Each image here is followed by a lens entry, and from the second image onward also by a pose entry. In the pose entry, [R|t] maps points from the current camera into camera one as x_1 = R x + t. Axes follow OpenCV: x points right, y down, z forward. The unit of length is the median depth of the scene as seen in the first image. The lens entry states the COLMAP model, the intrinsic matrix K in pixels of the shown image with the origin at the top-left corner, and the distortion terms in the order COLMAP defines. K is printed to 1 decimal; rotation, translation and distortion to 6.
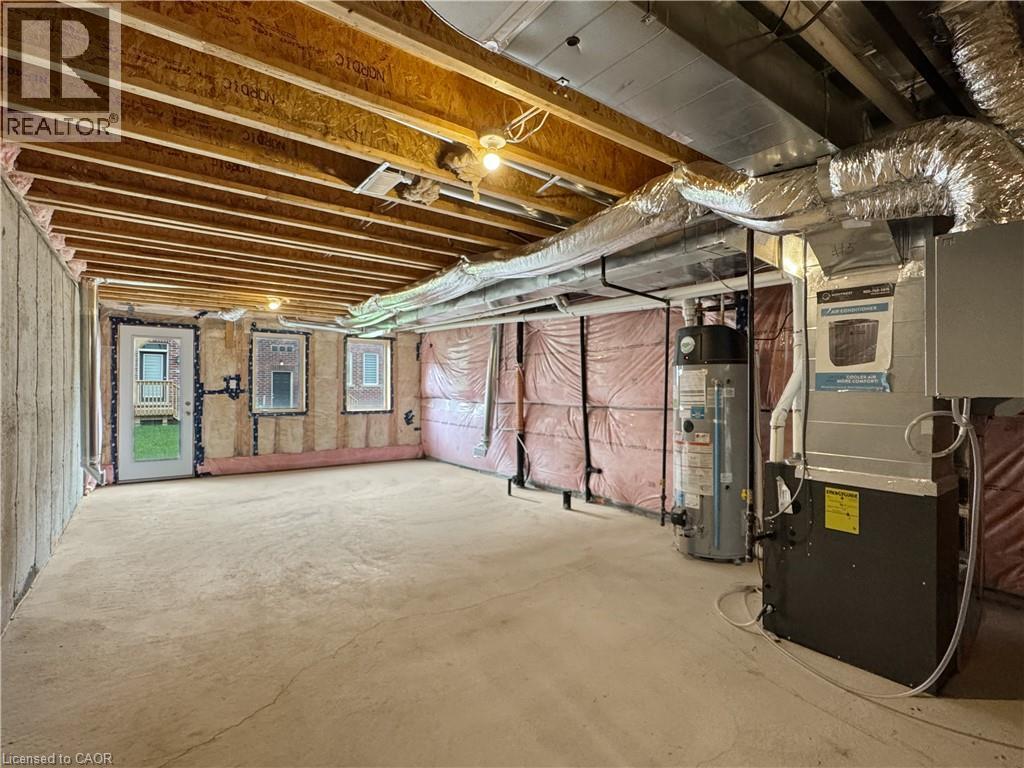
lens RADIAL K [[481.0, 0, 507.3], [0, 481.0, 385.6], [0, 0, 1]] dist [-0.002153, 0.000613]
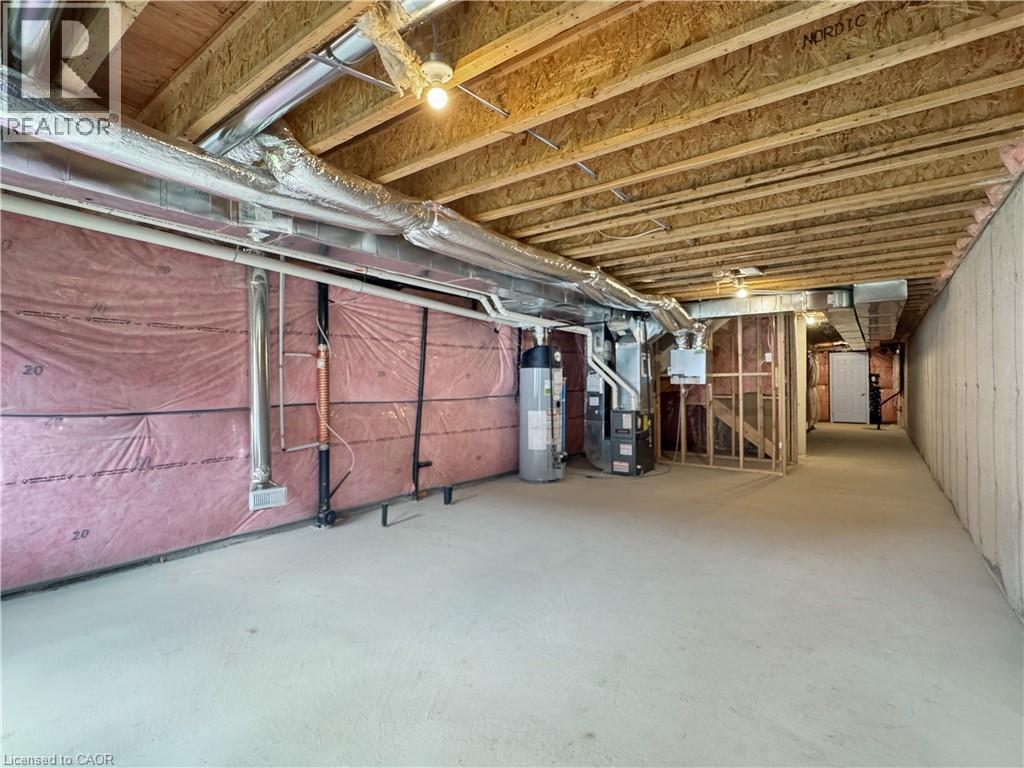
lens RADIAL K [[481.0, 0, 511.2], [0, 481.0, 382.3], [0, 0, 1]] dist [-0.002153, 0.000613]
pose [[-0.259783, -0.001240, 0.965666, -1.295339], [-0.011348, 0.999934, -0.001769, 0.008960], [-0.965600, -0.011418, -0.259780, 1.720452]]
